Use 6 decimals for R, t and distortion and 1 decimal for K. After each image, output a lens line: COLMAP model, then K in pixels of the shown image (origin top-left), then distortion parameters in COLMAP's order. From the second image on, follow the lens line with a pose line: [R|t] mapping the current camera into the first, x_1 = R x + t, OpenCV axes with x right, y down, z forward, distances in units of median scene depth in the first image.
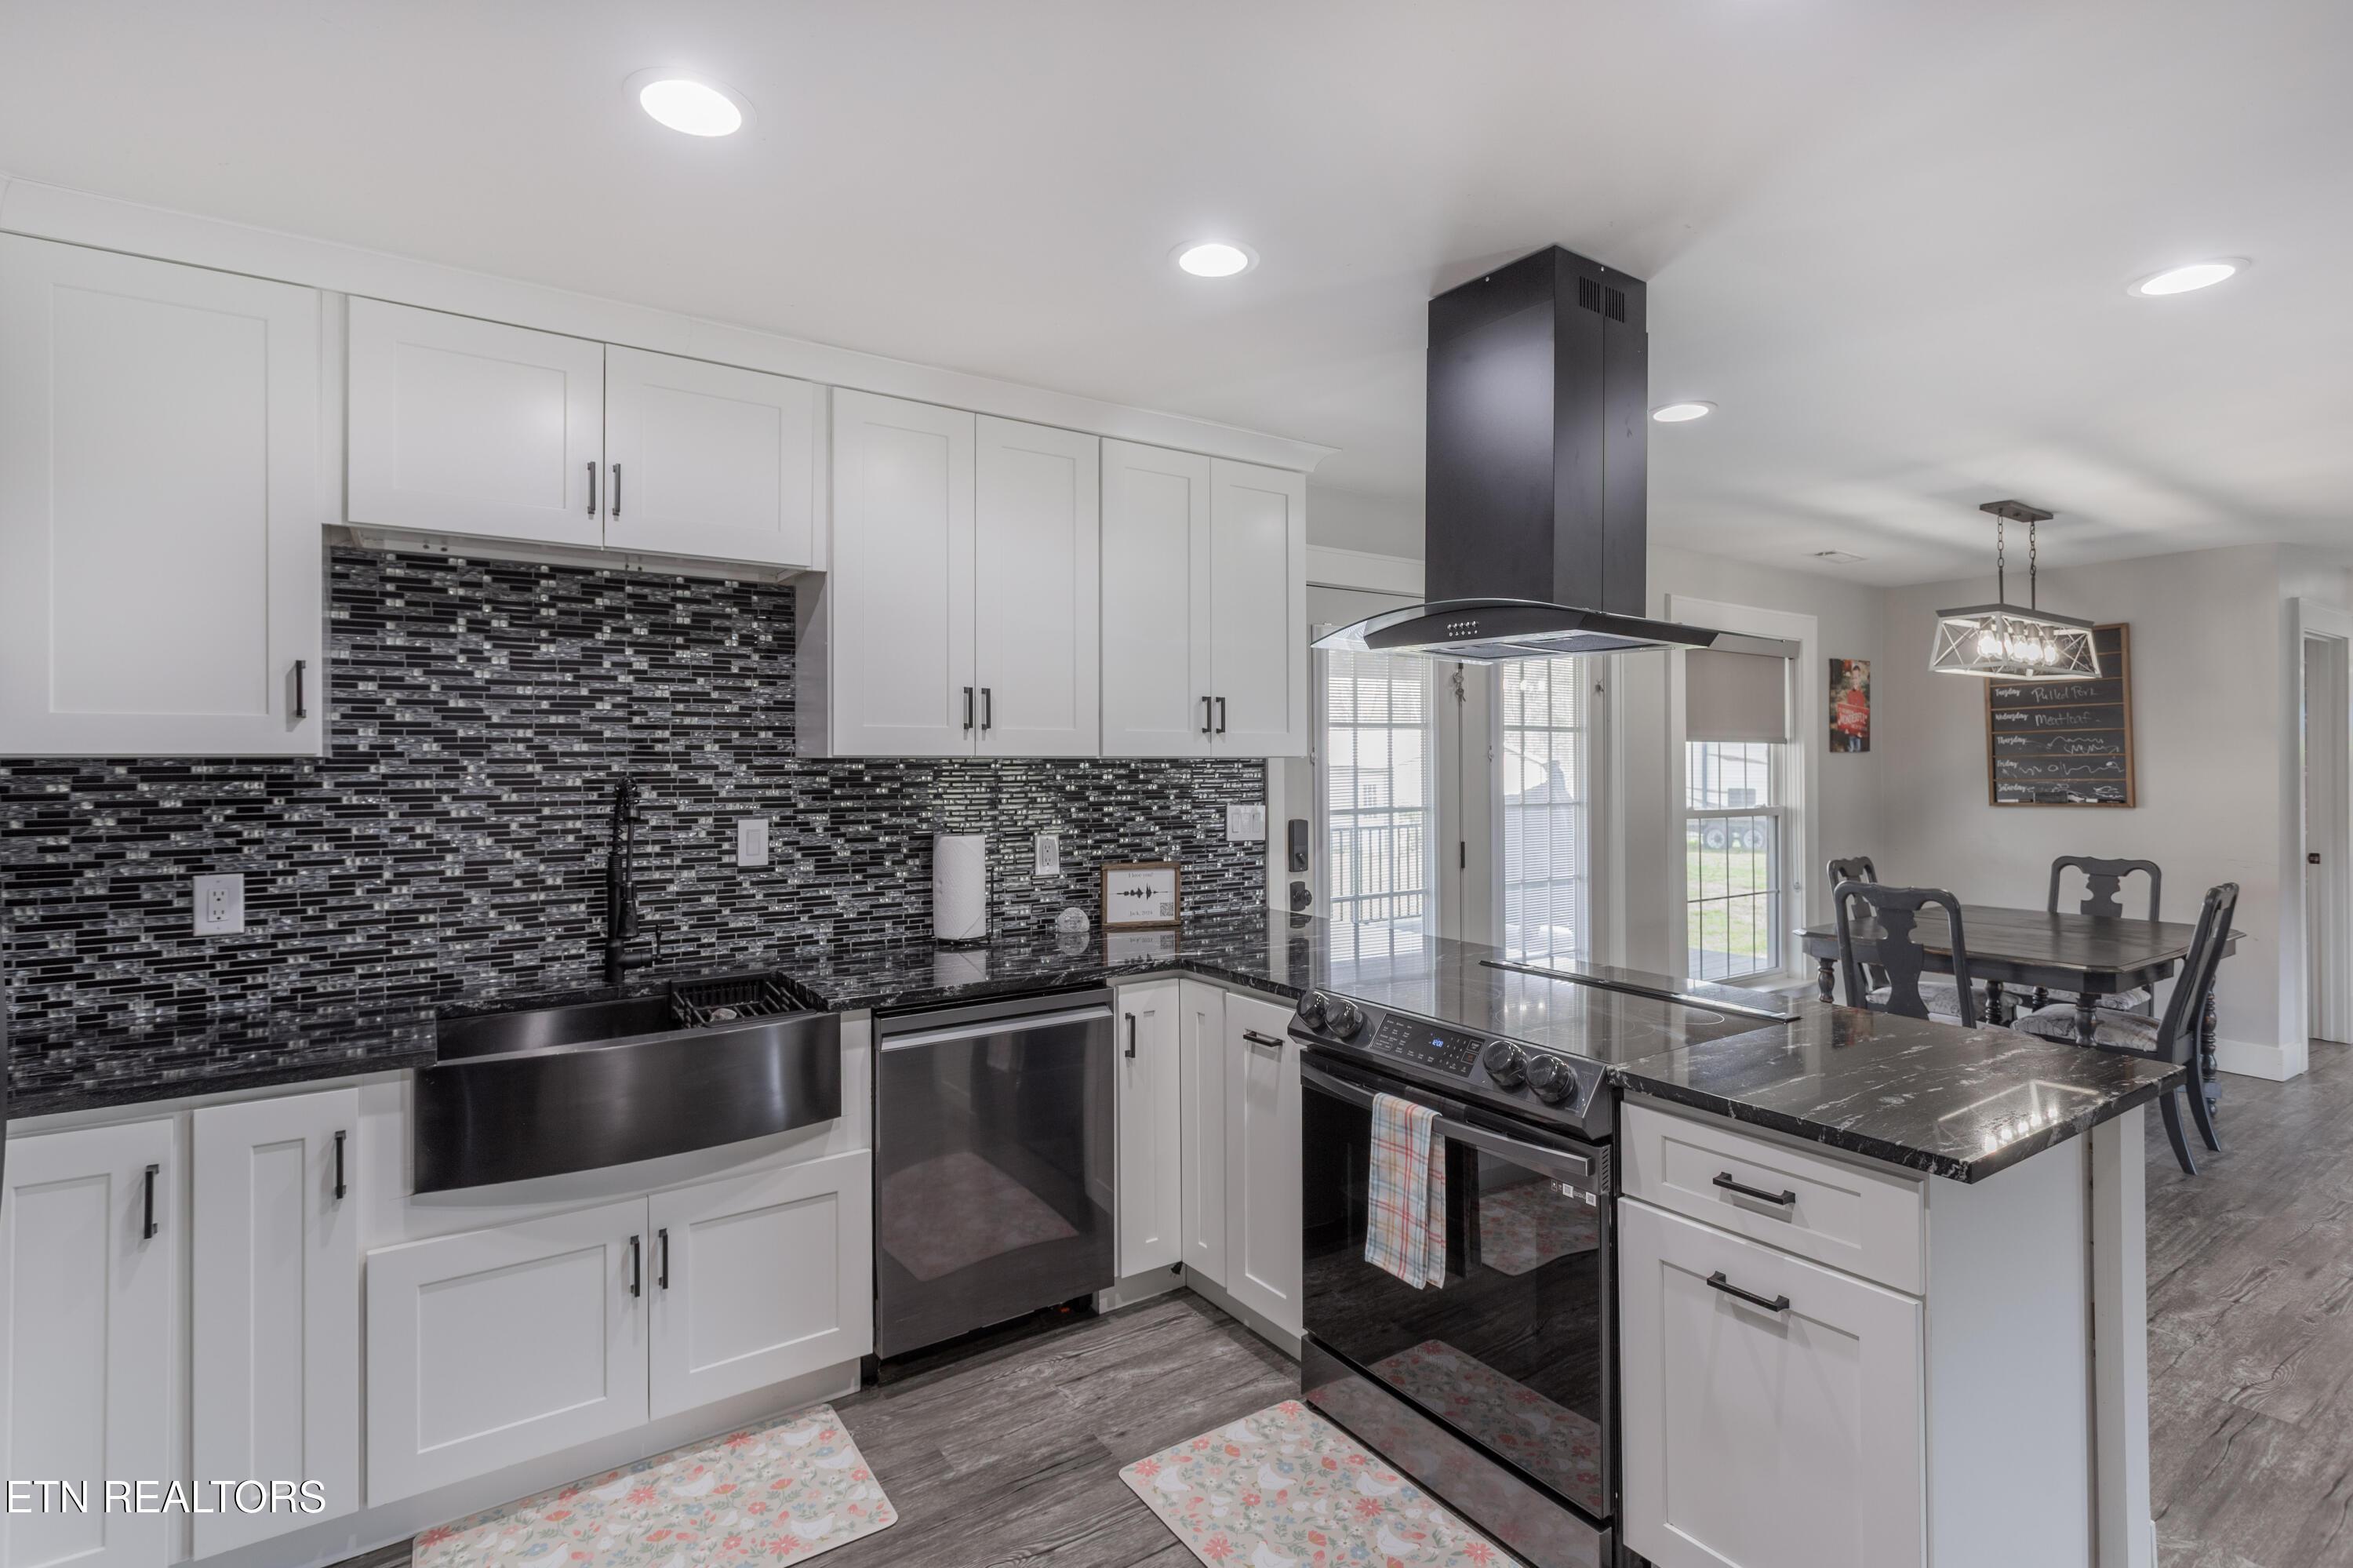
lens RADIAL K [[1120.6, 0, 1173.5], [0, 1120.6, 749.0], [0, 0, 1]] dist [0.004670, 0.000499]
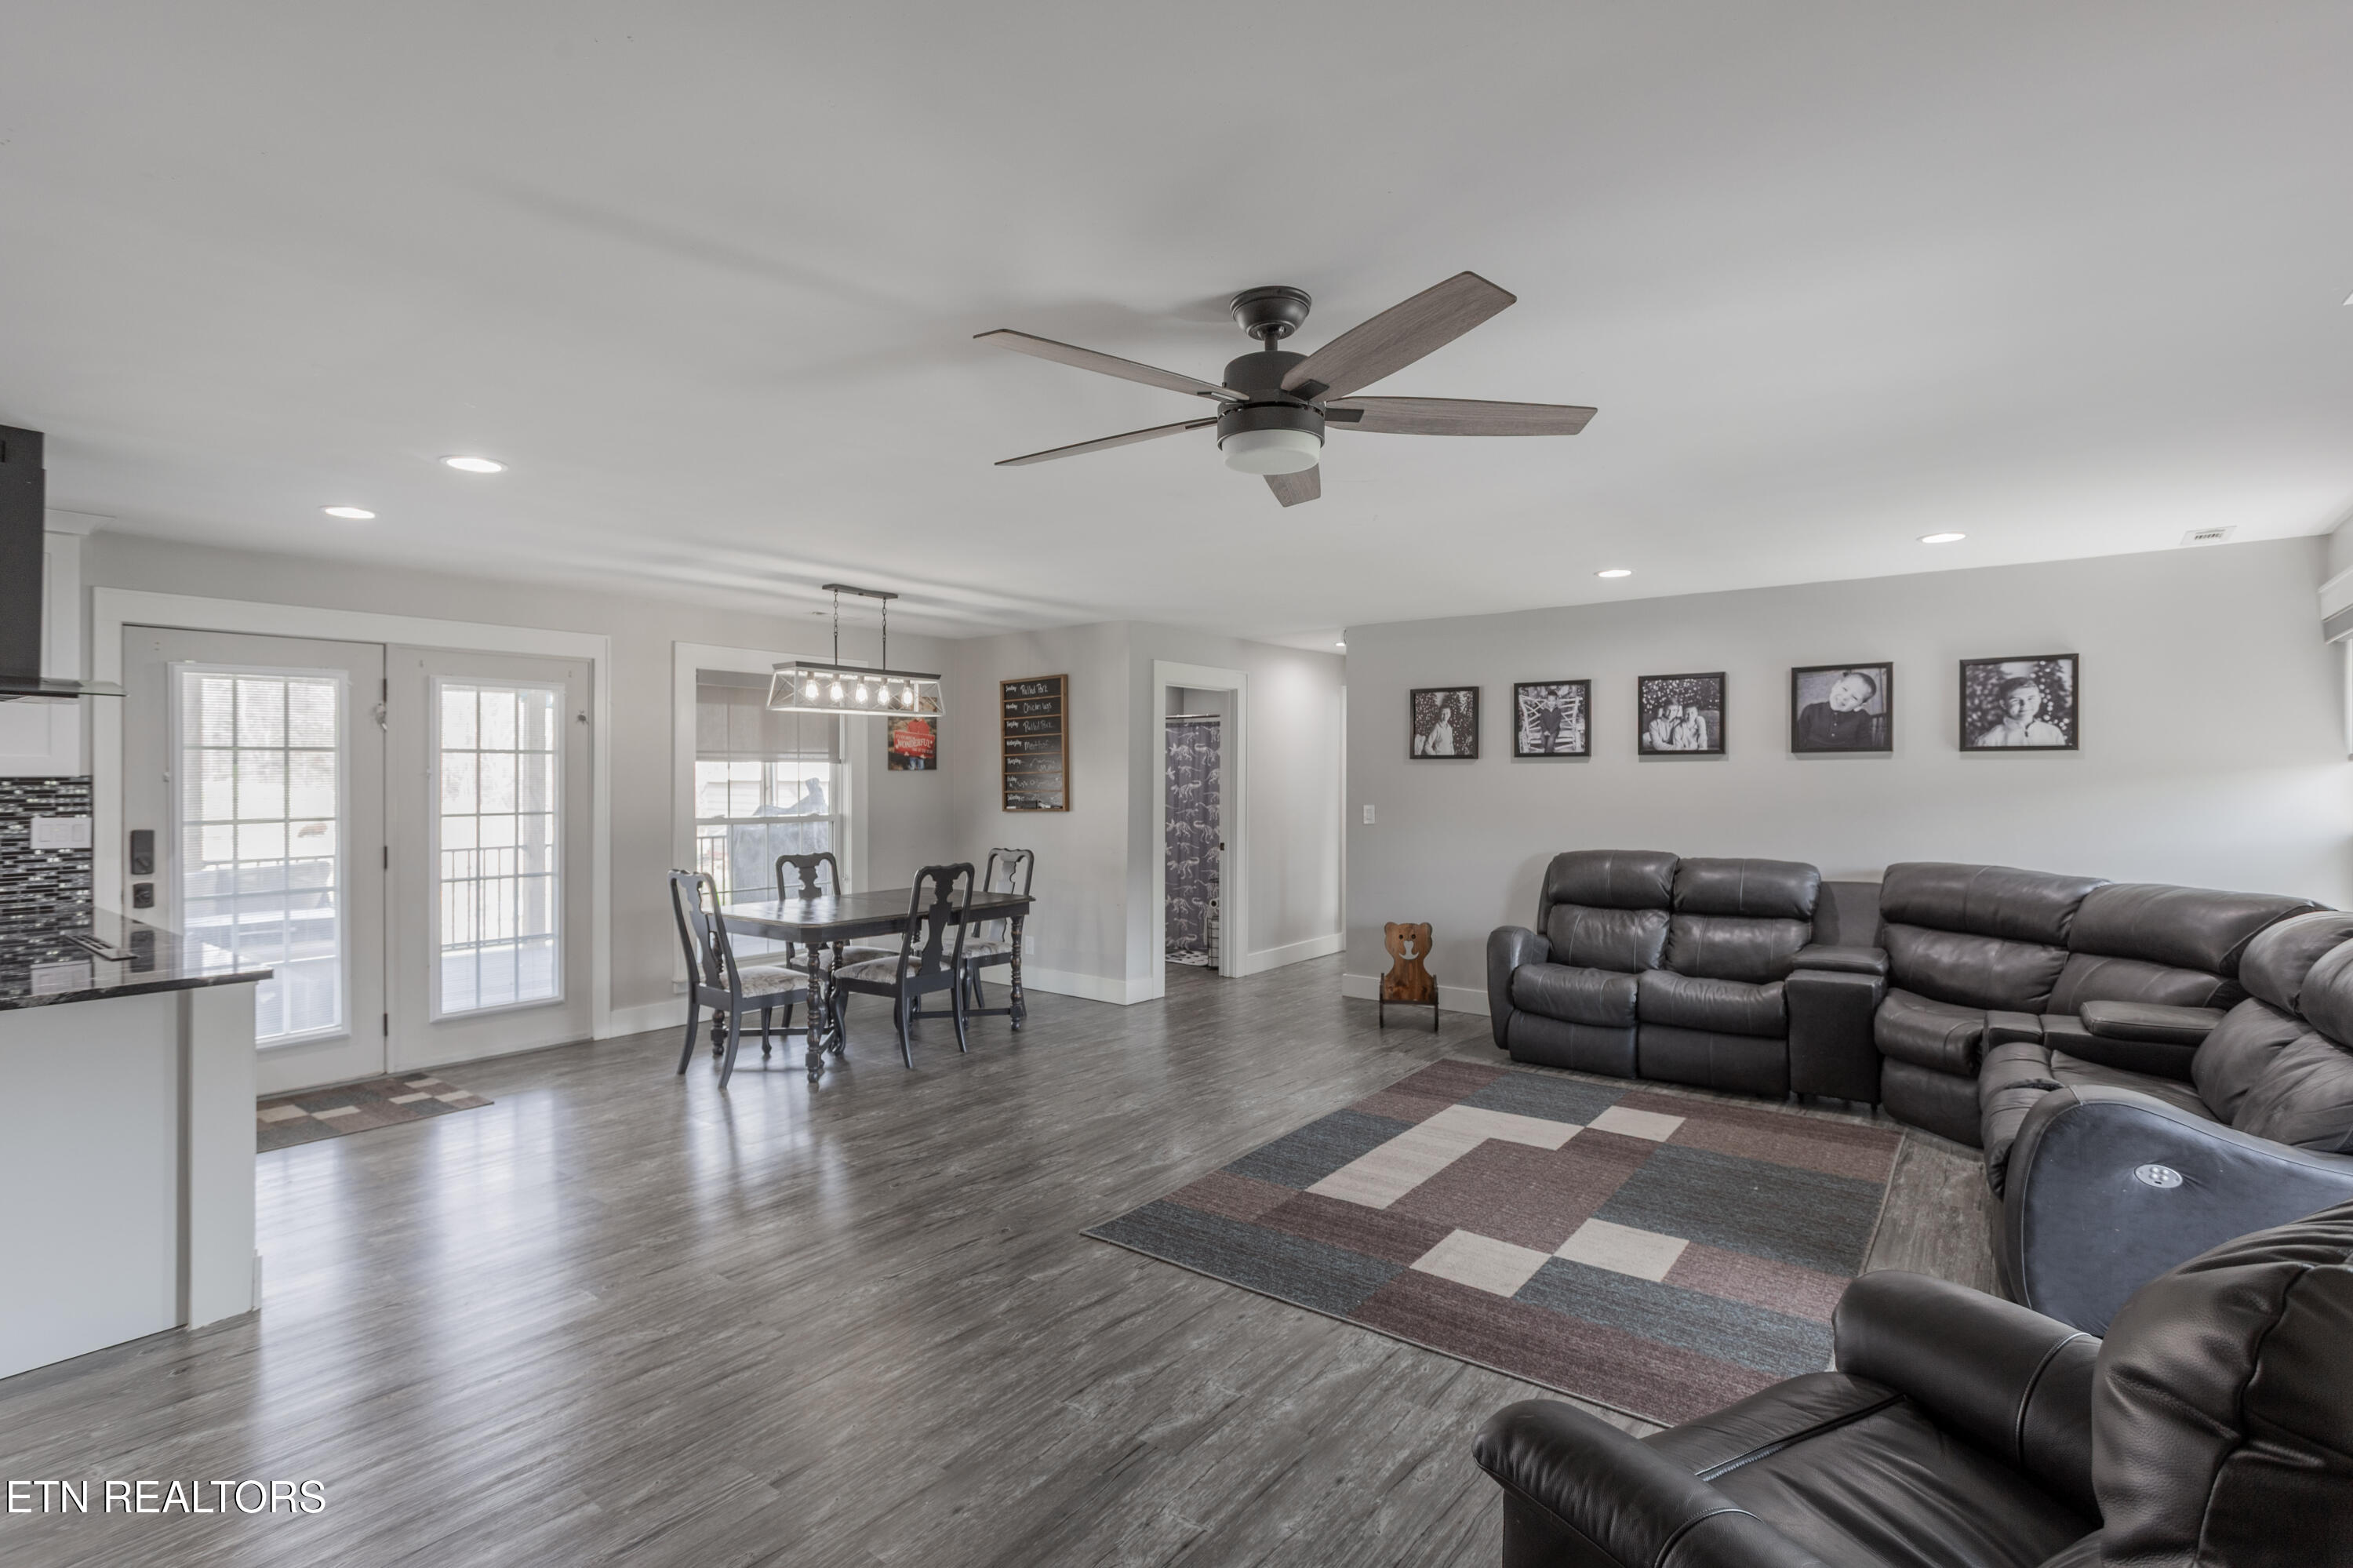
lens RADIAL K [[1120.3, 0, 1166.3], [0, 1120.3, 775.2], [0, 0, 1]] dist [0.002096, 0.000383]
pose [[0.953394, -0.002241, 0.301721, 0.884697], [-0.000428, 0.999961, 0.008778, -0.004851], [-0.301729, -0.008498, 0.953356, -0.495362]]
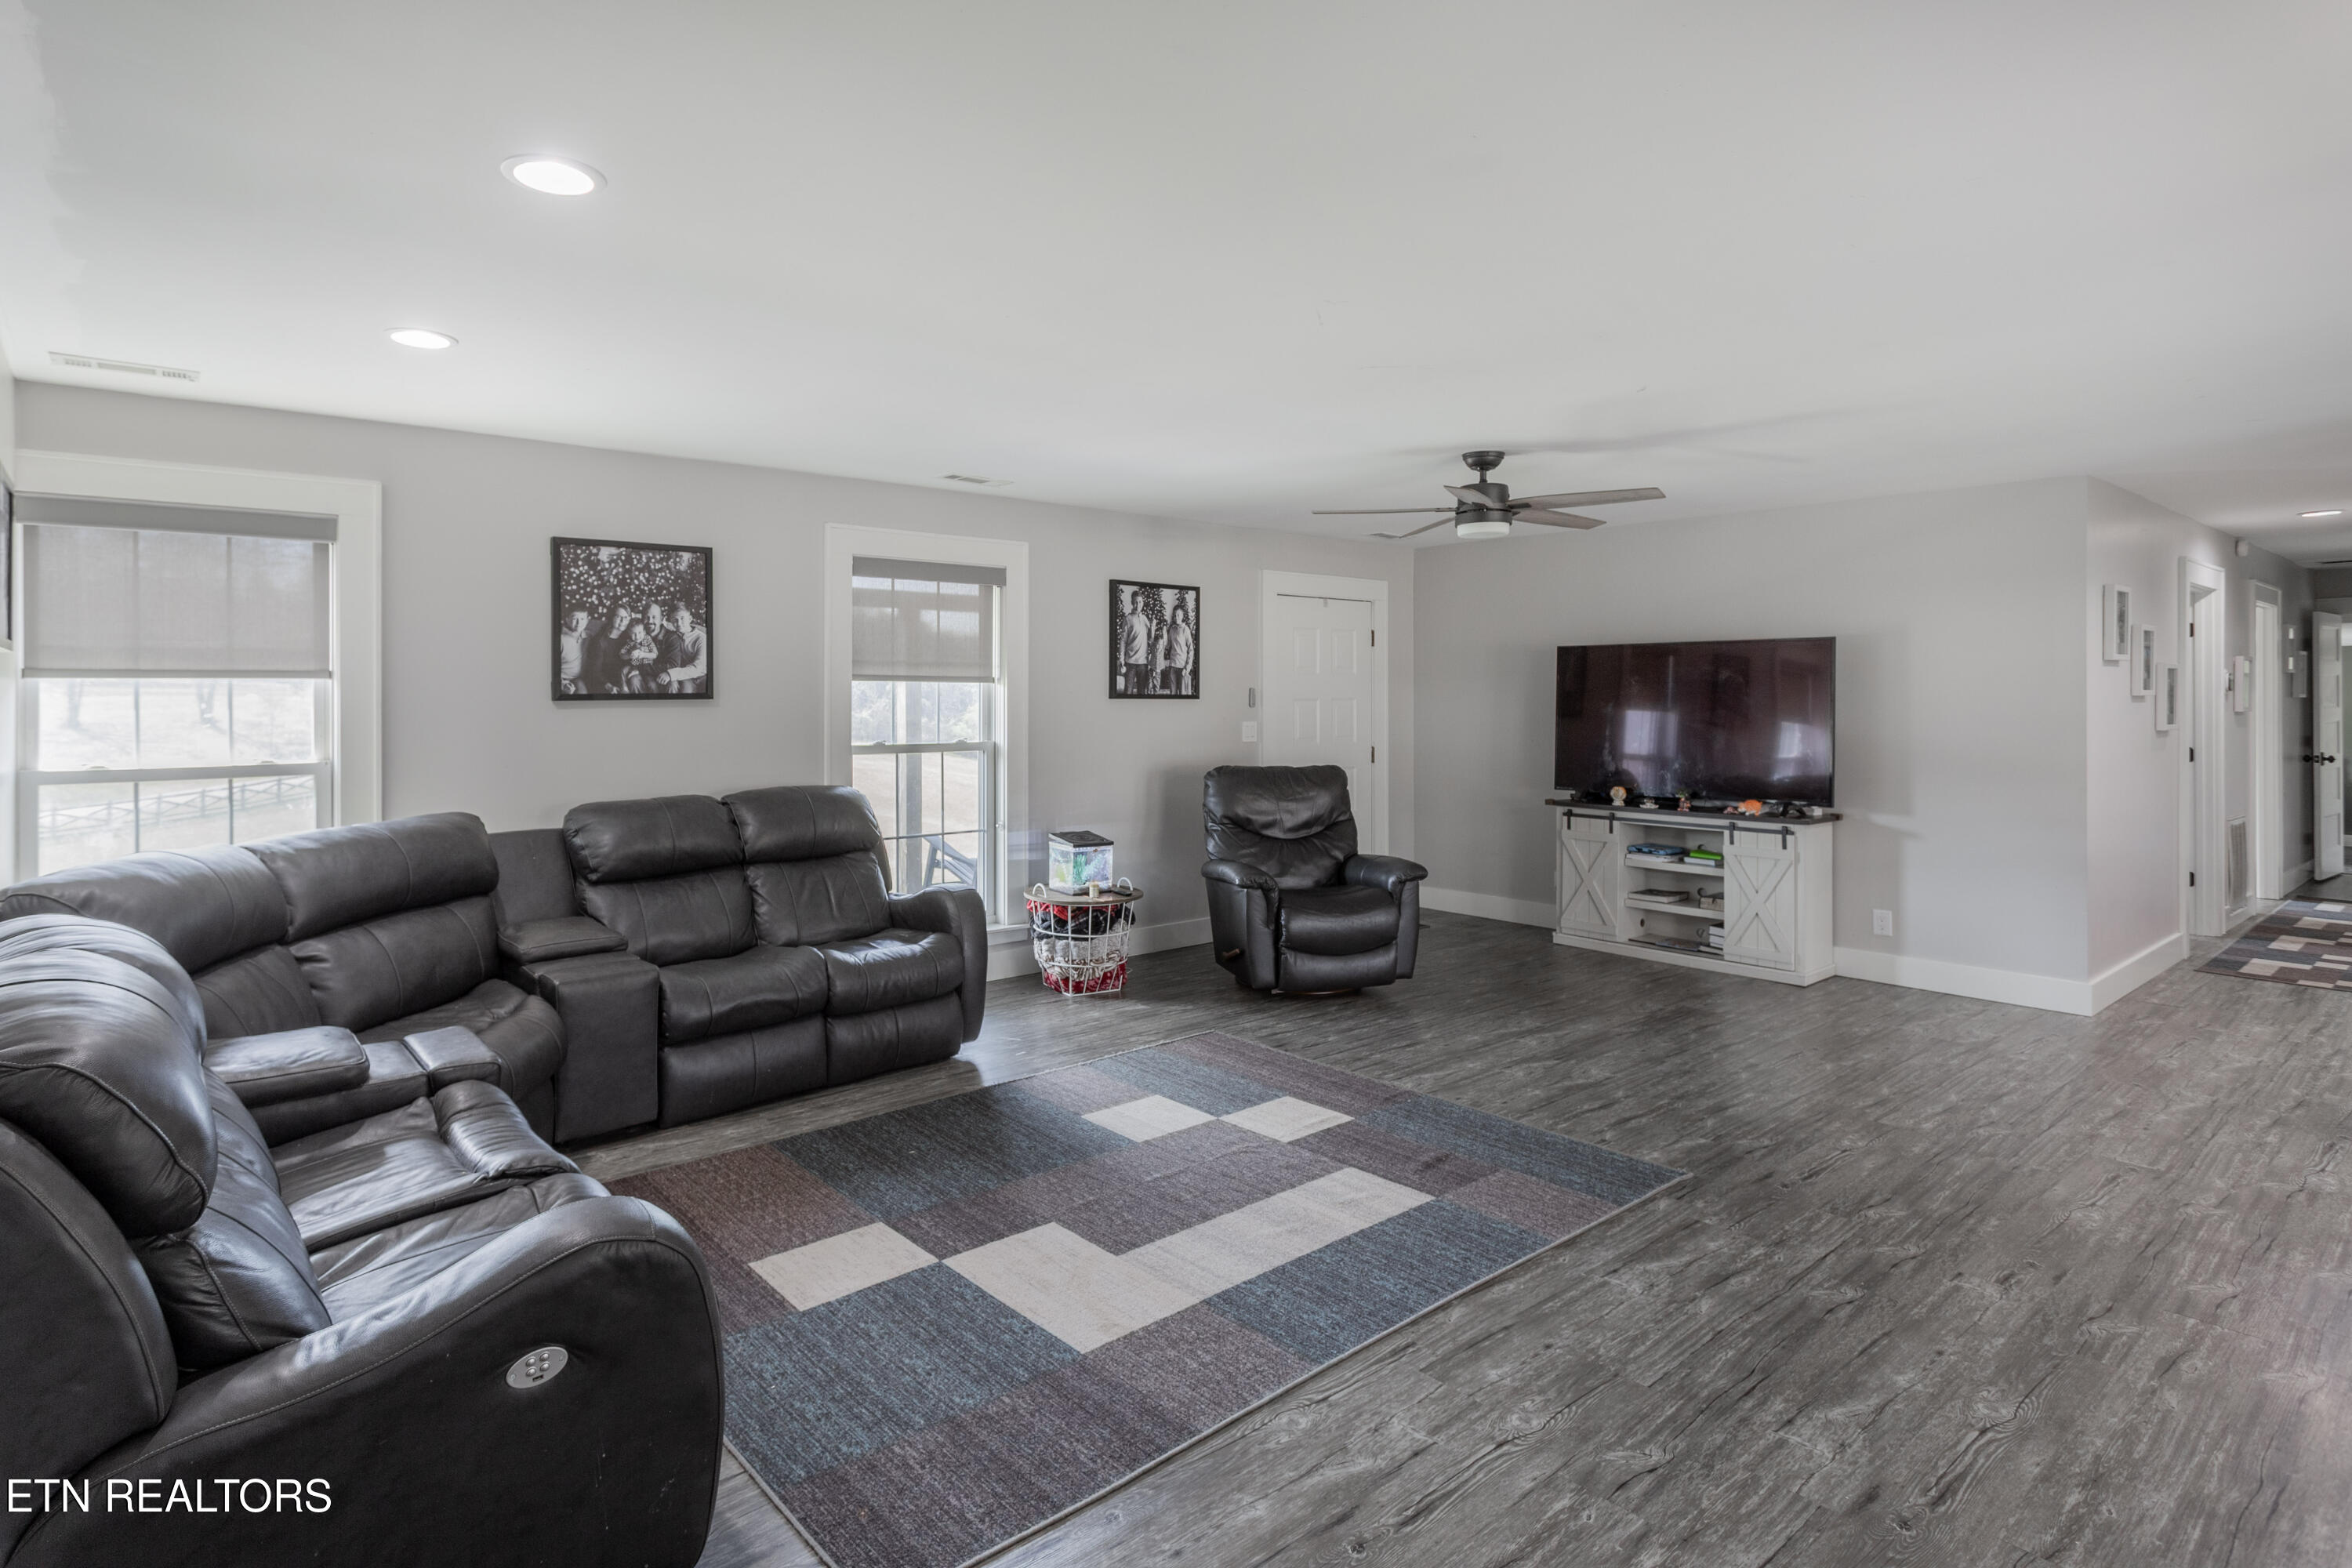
lens RADIAL K [[1196.0, 0, 1084.7], [0, 1196.0, 693.0], [0, 0, 1]] dist [0.001076, 0.000190]
pose [[-0.997433, 0.001090, -0.071599, 1.703399], [0.001992, 0.999920, -0.012520, 0.018894], [0.071580, -0.012630, -0.997355, 1.474969]]
